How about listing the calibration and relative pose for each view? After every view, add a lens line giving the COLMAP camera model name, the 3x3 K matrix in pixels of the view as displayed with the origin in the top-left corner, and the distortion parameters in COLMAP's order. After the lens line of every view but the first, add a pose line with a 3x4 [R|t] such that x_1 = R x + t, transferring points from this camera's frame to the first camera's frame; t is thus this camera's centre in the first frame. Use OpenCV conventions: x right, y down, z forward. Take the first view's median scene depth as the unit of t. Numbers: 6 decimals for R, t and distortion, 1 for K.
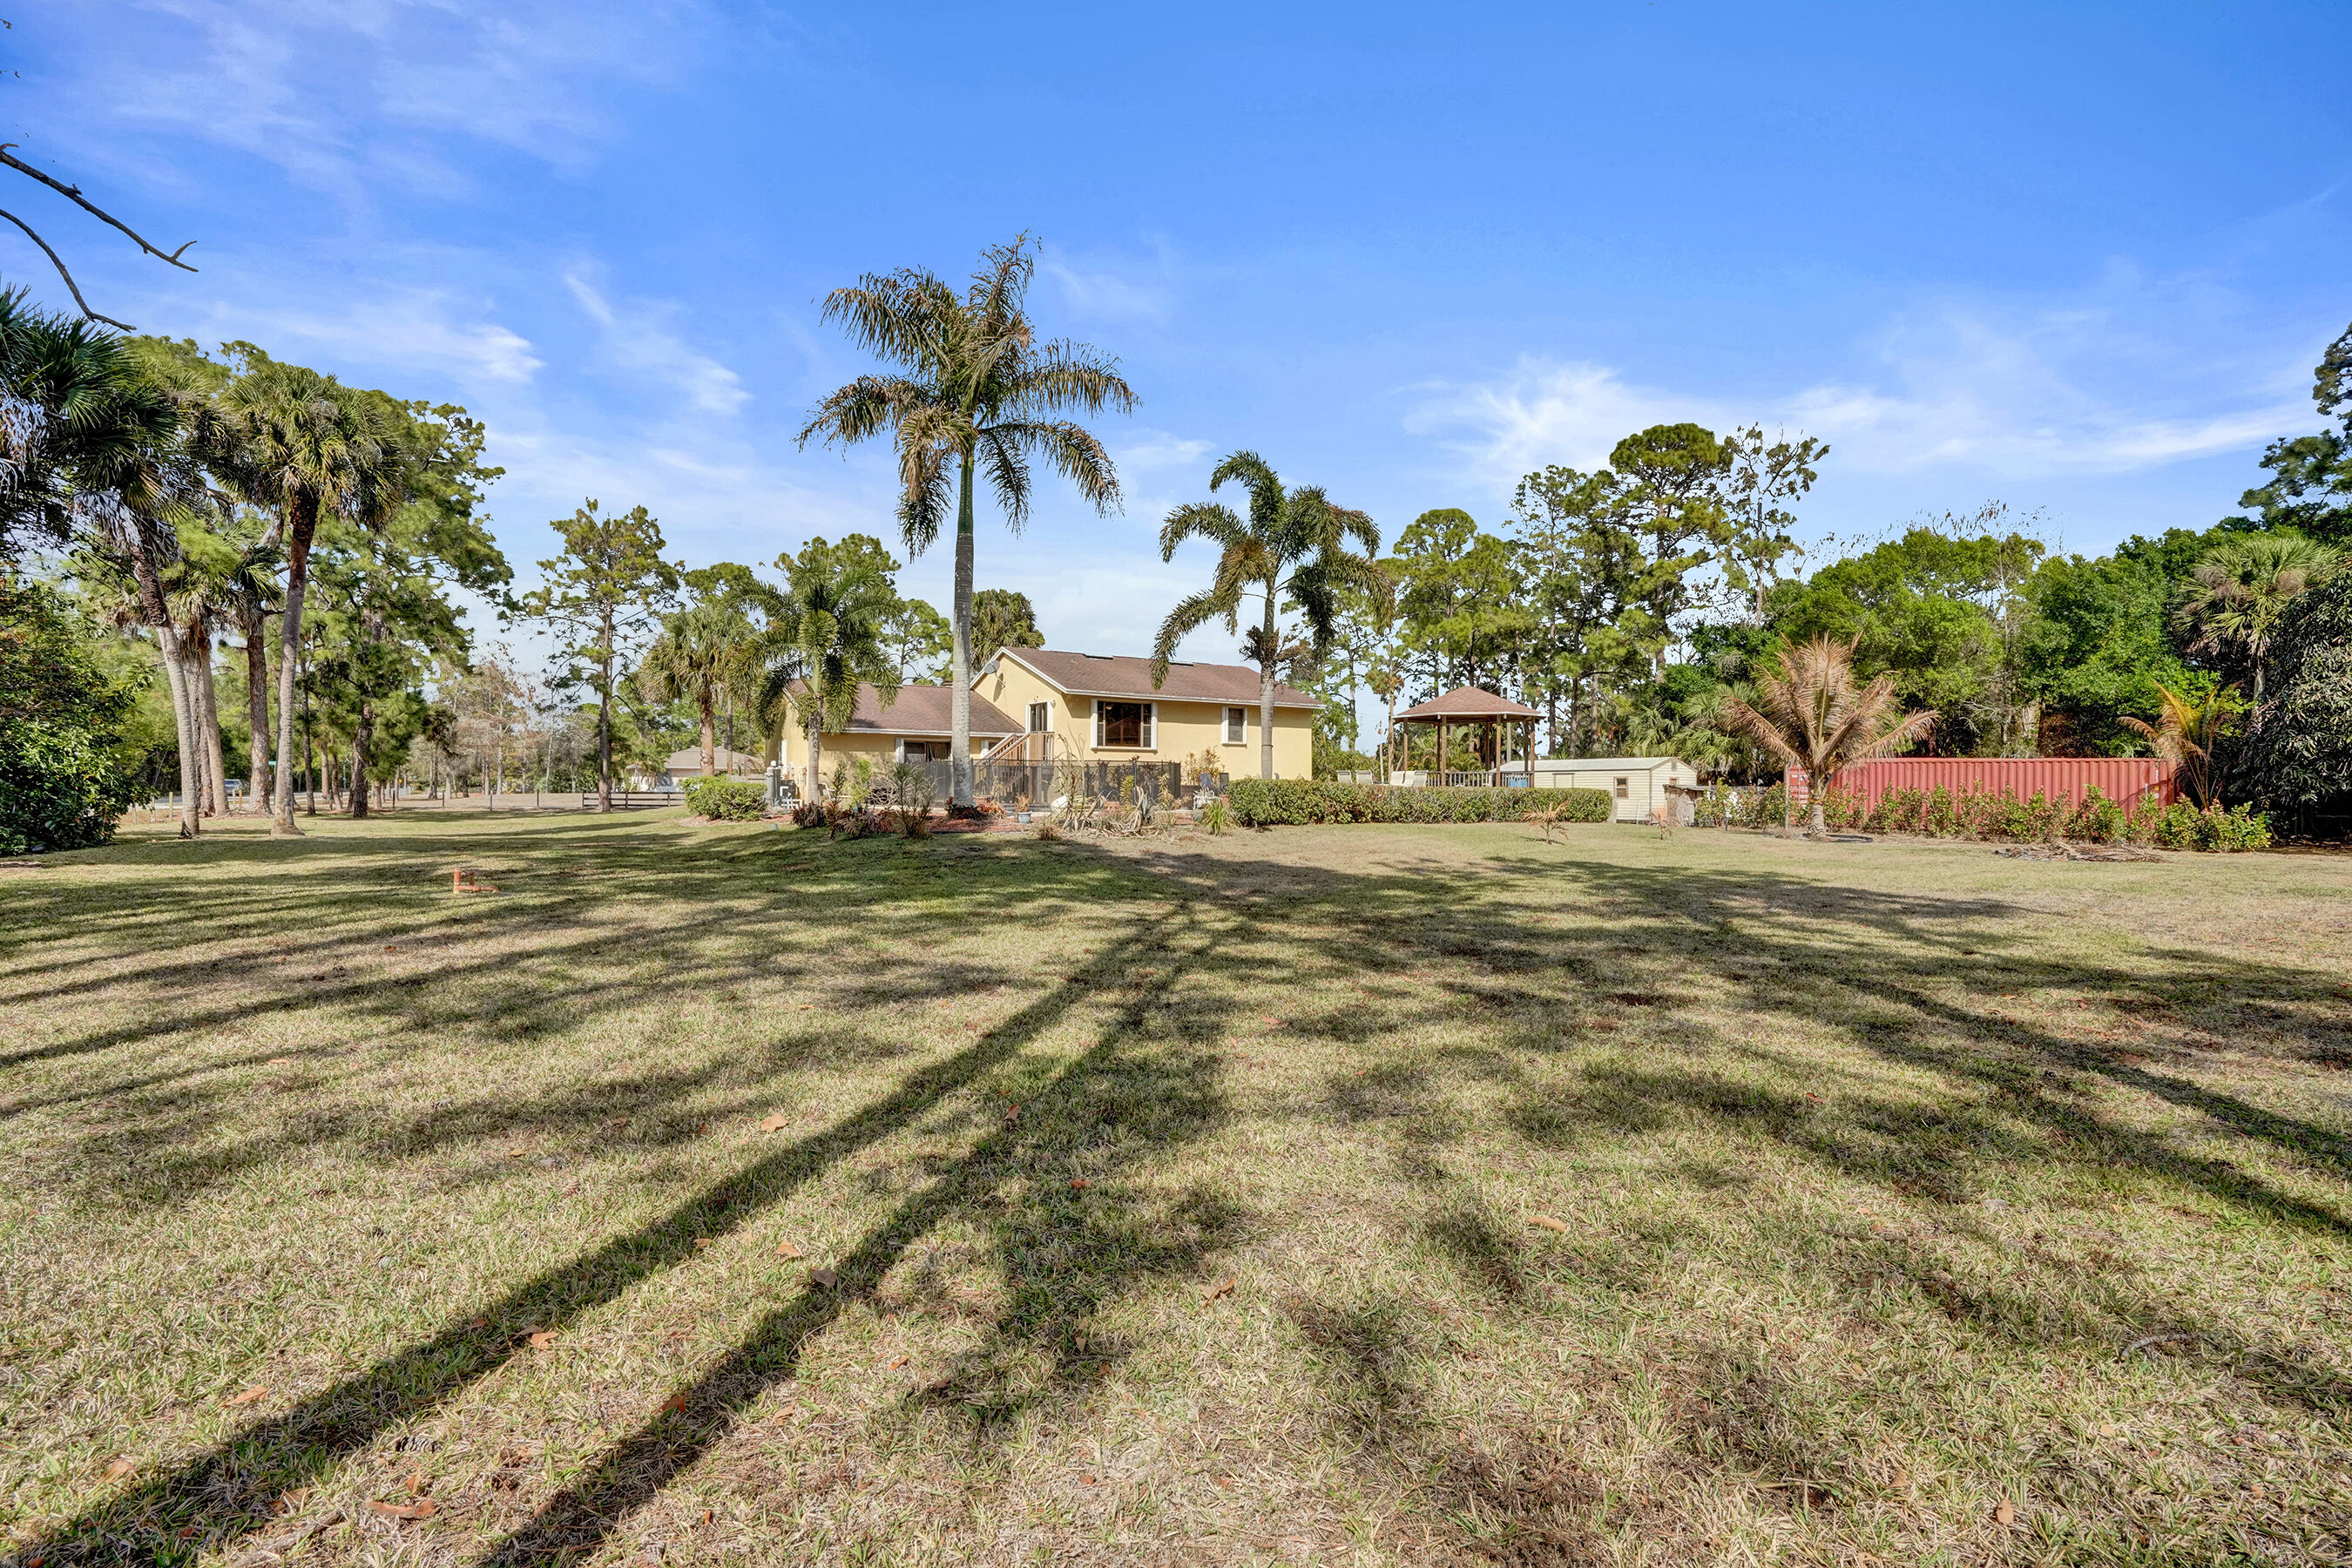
lens RADIAL K [[1115.8, 0, 1176.0], [0, 1115.8, 784.0], [0, 0, 1]] dist [-0.049873, 0.020696]
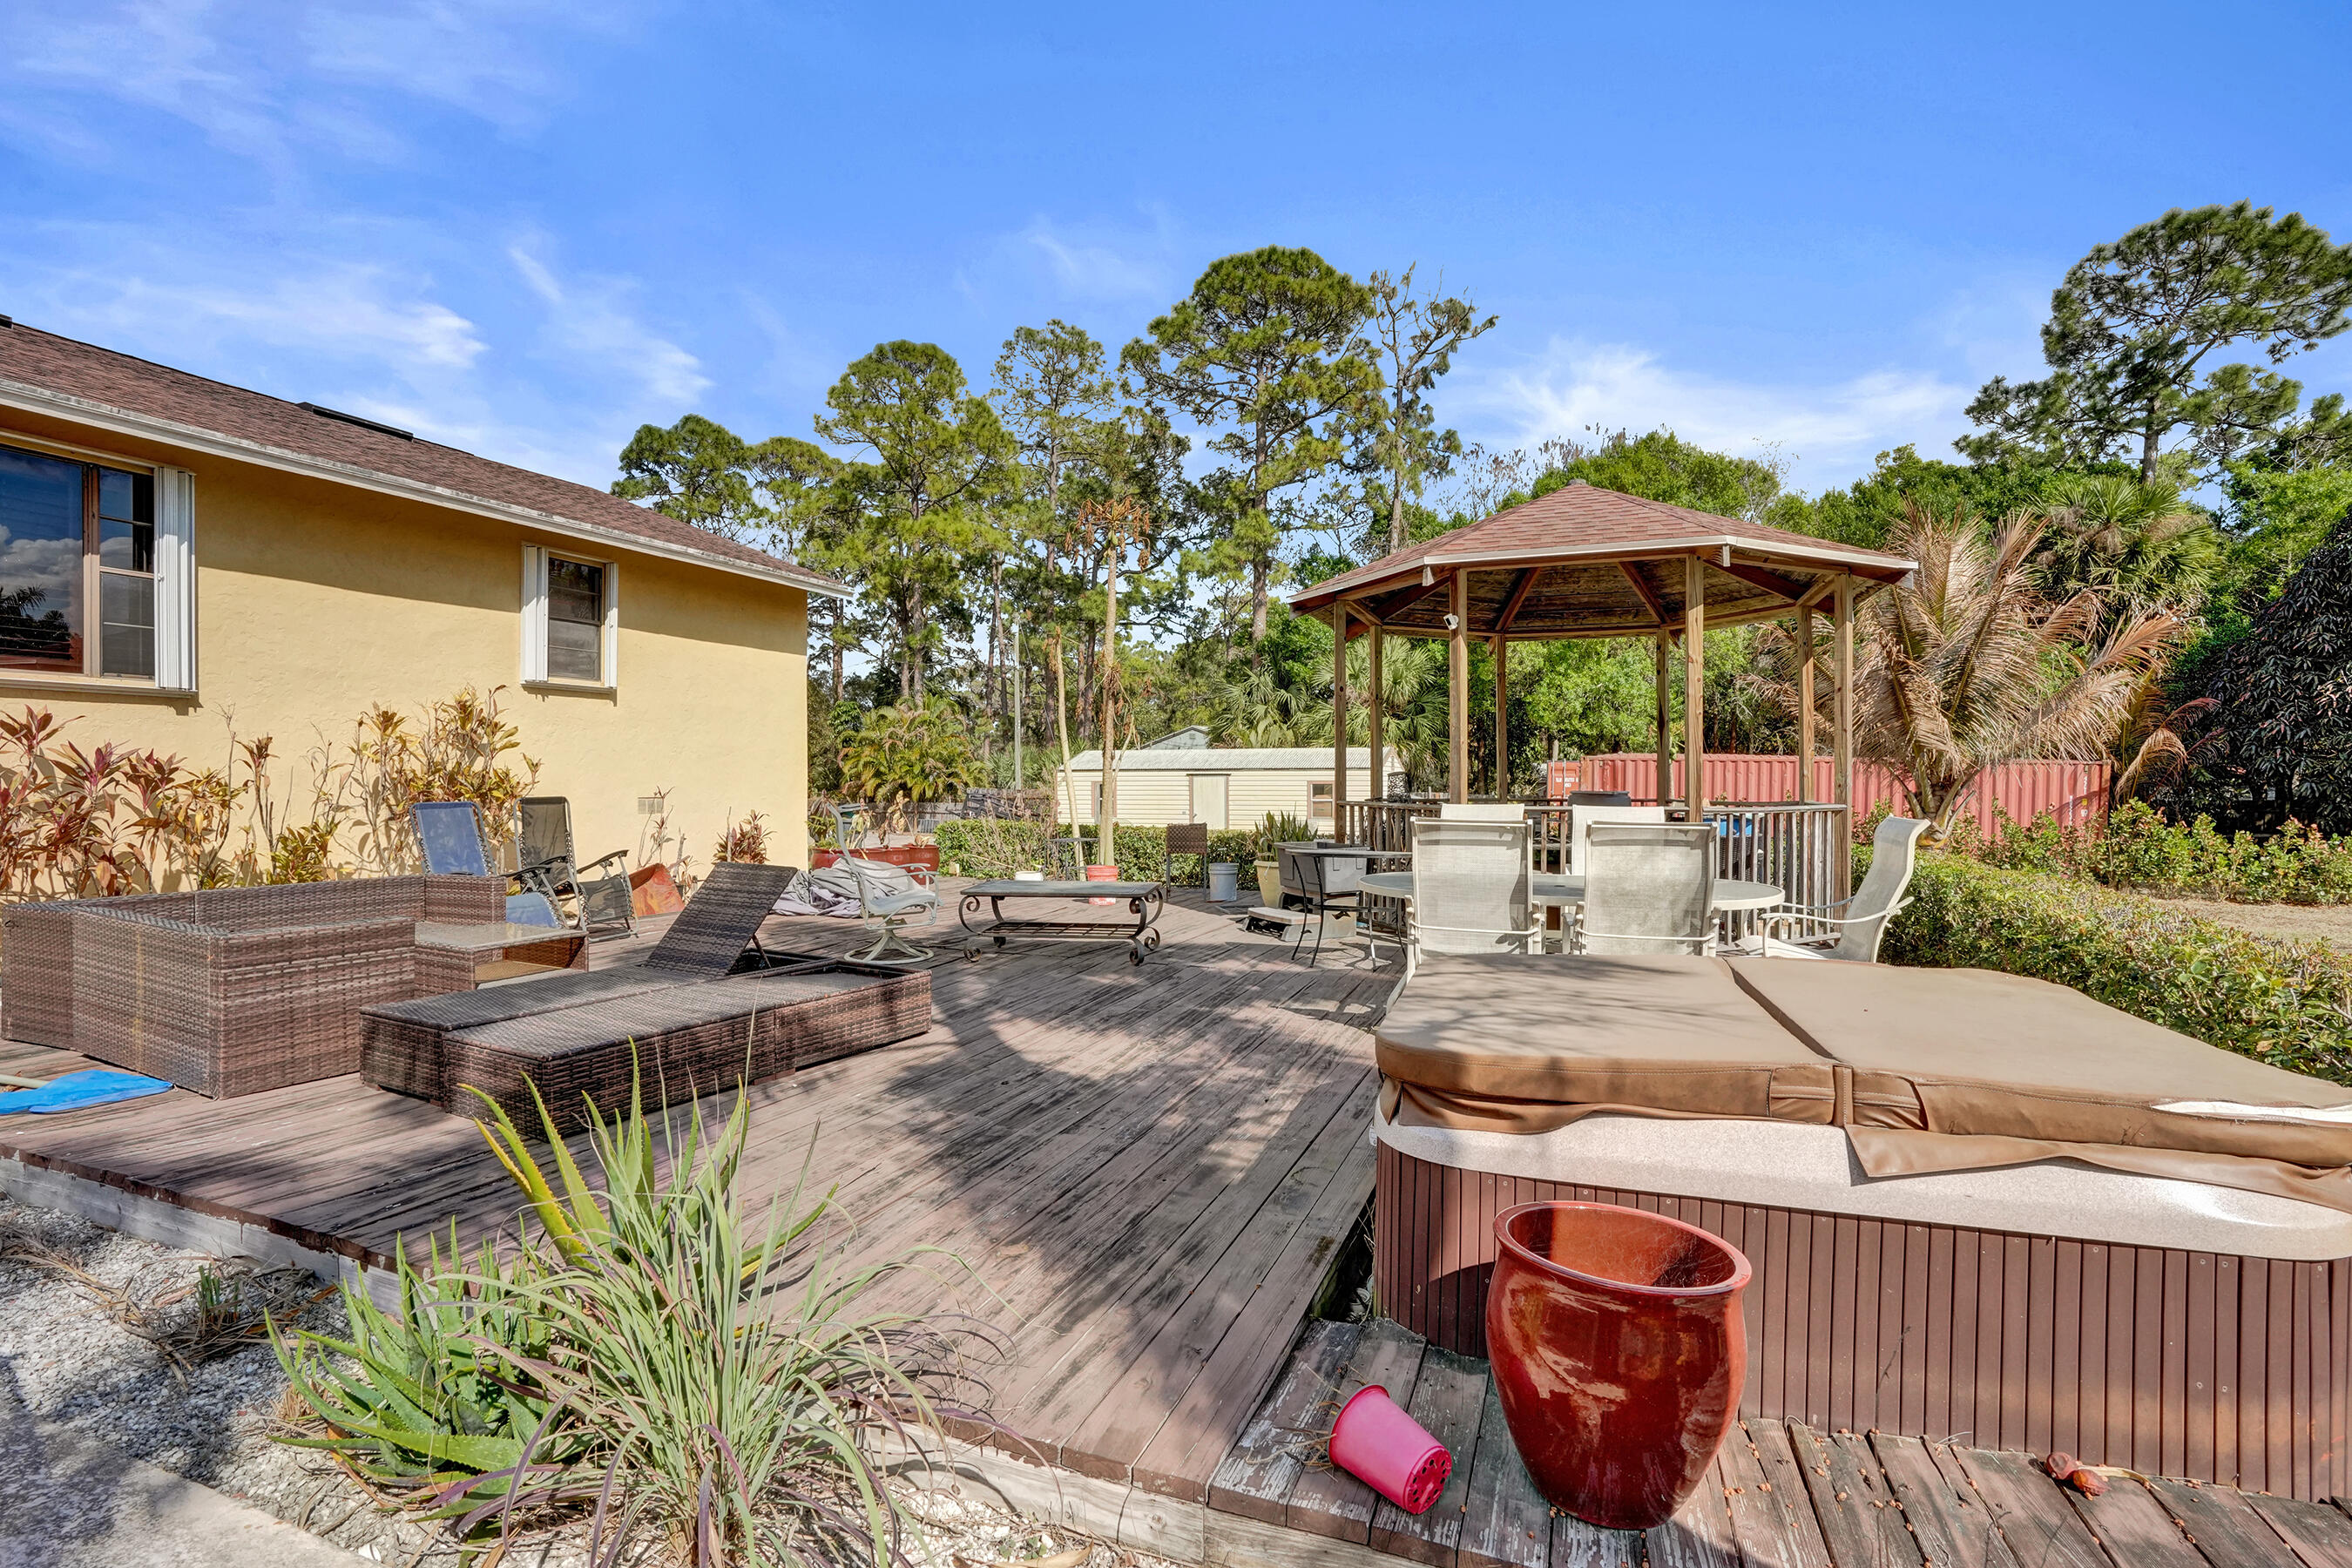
lens RADIAL K [[1115.8, 0, 1176.0], [0, 1115.8, 784.0], [0, 0, 1]] dist [-0.049873, 0.020696]
pose [[0.822112, -0.005764, 0.569296, 0.020117], [-0.000450, 0.999942, 0.010774, -0.014711], [-0.569325, -0.009114, 0.822062, 0.712753]]
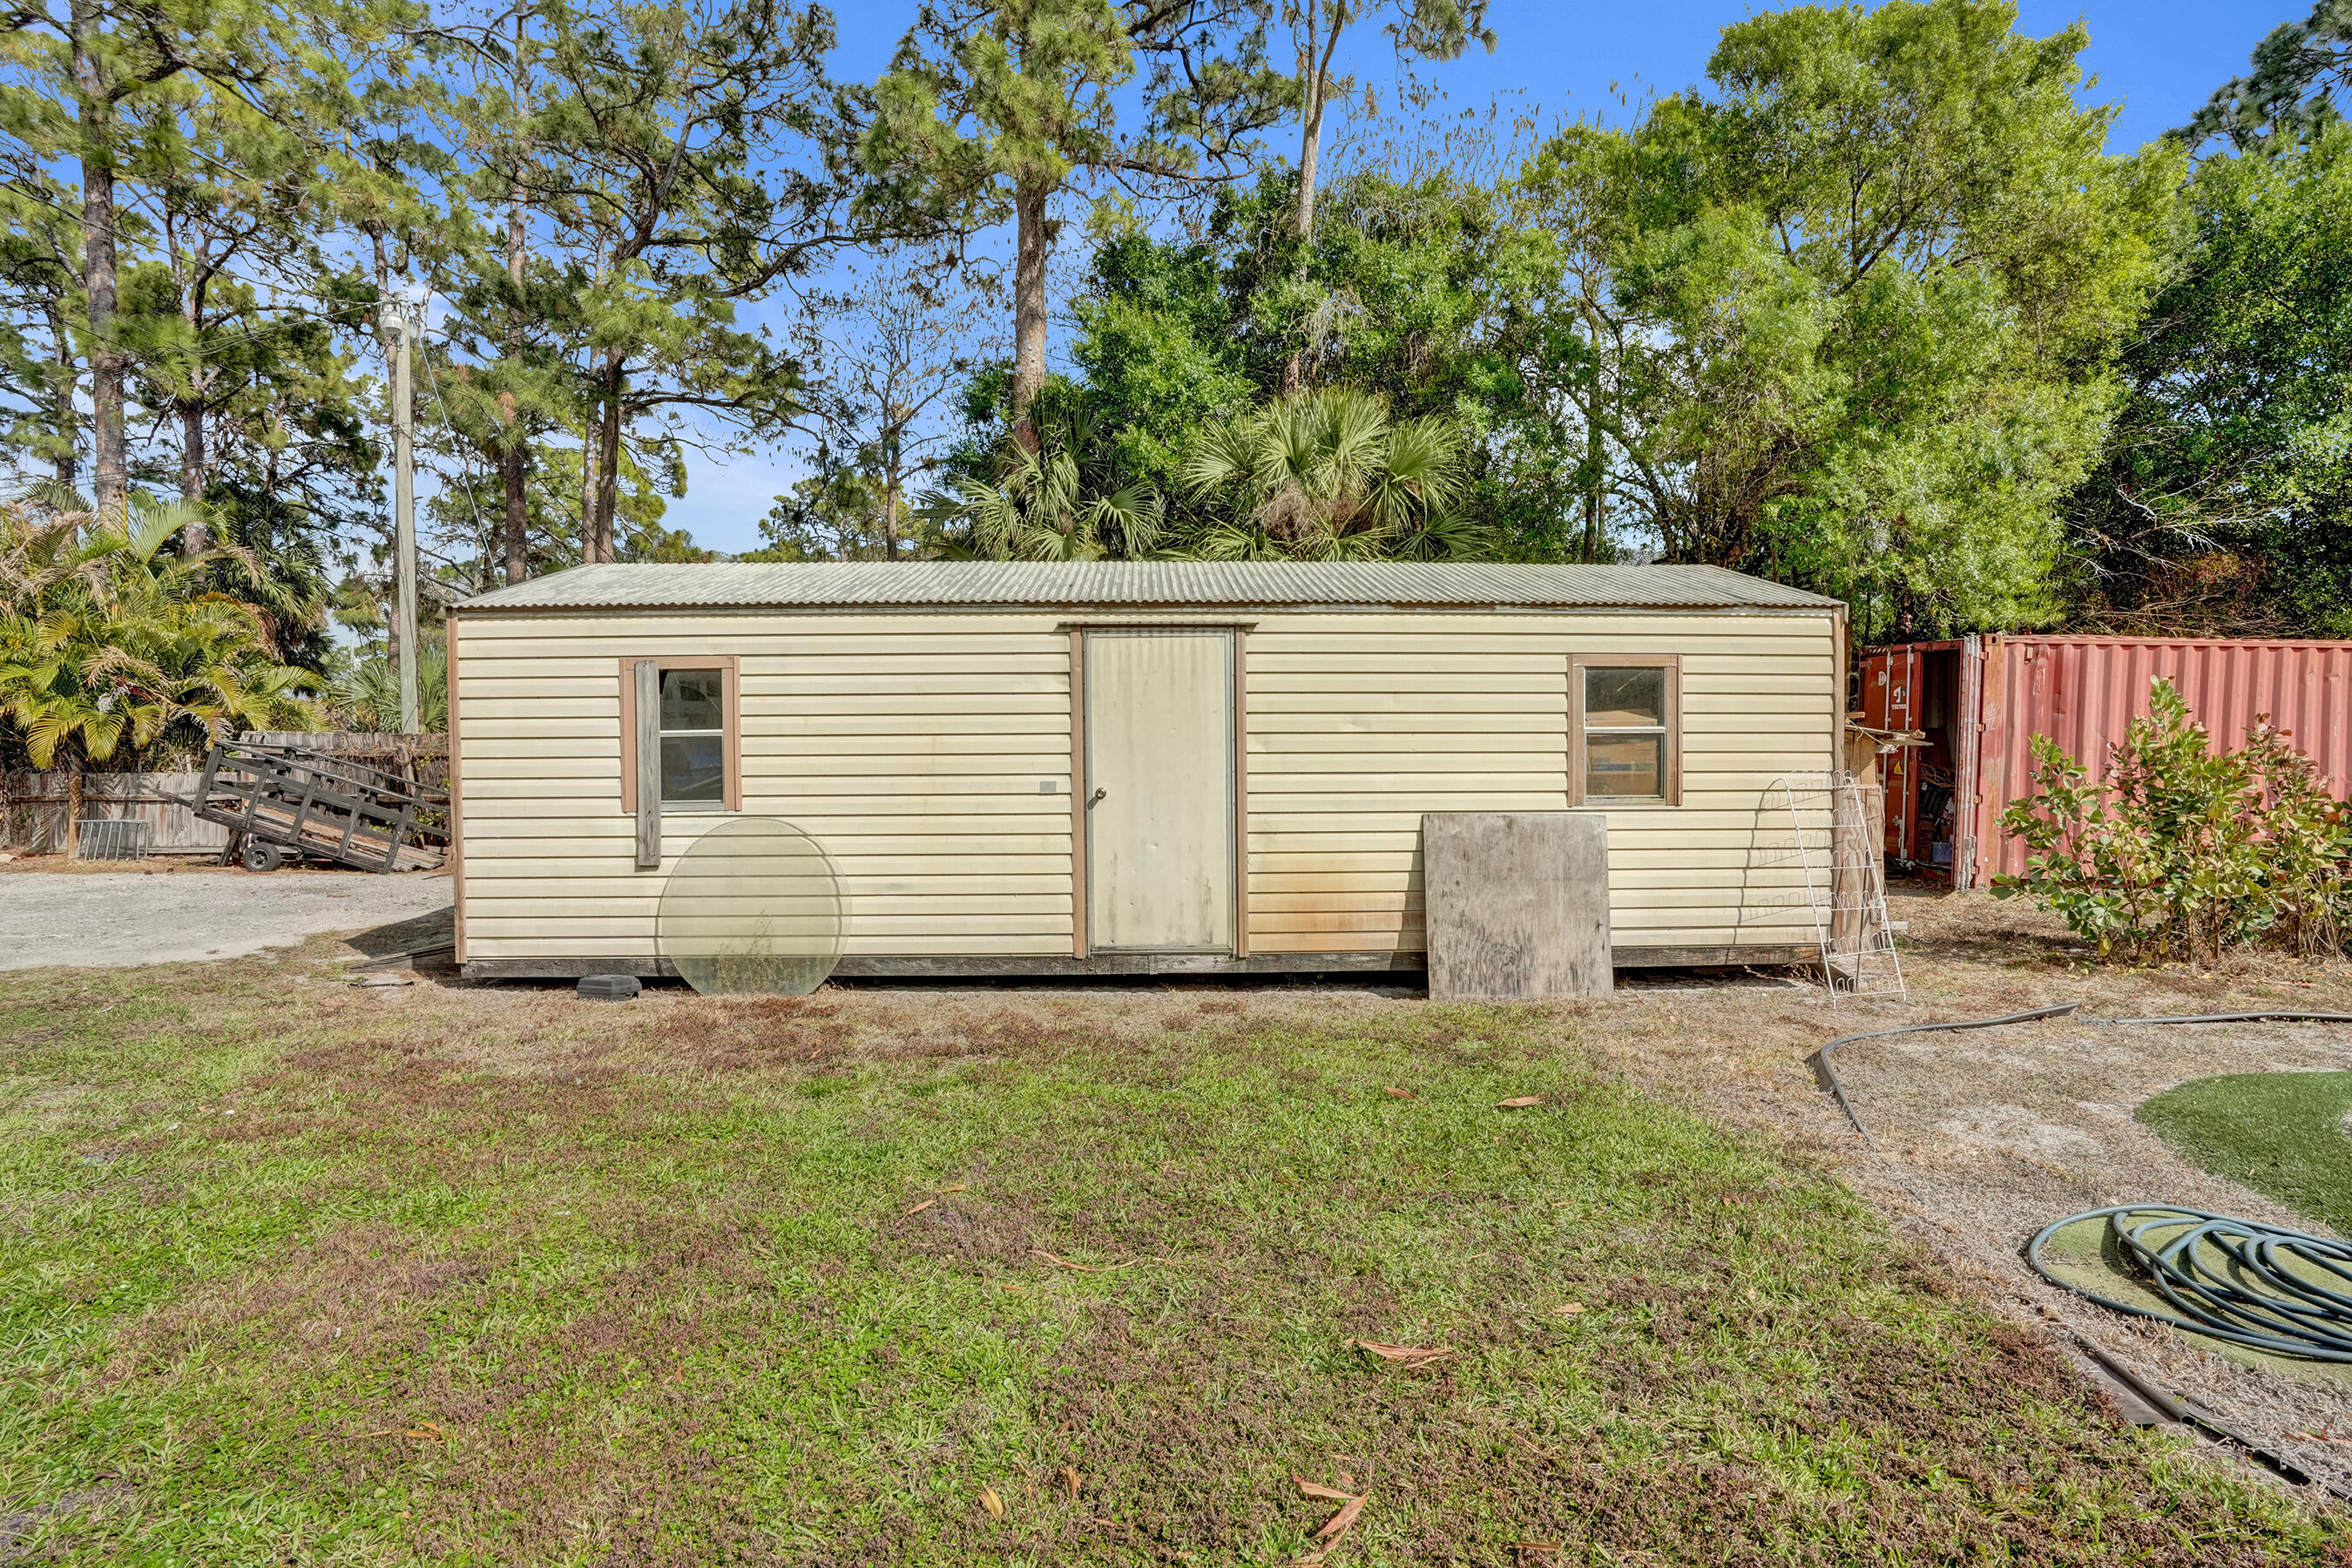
lens RADIAL K [[1110.5, 0, 1174.6], [0, 1110.5, 744.1], [0, 0, 1]] dist [-0.001109, -0.000150]
pose [[0.540257, -0.006000, 0.841479, 0.321680], [0.004047, 0.999982, 0.004532, 0.005639], [-0.841490, 0.000957, 0.540272, 1.230283]]
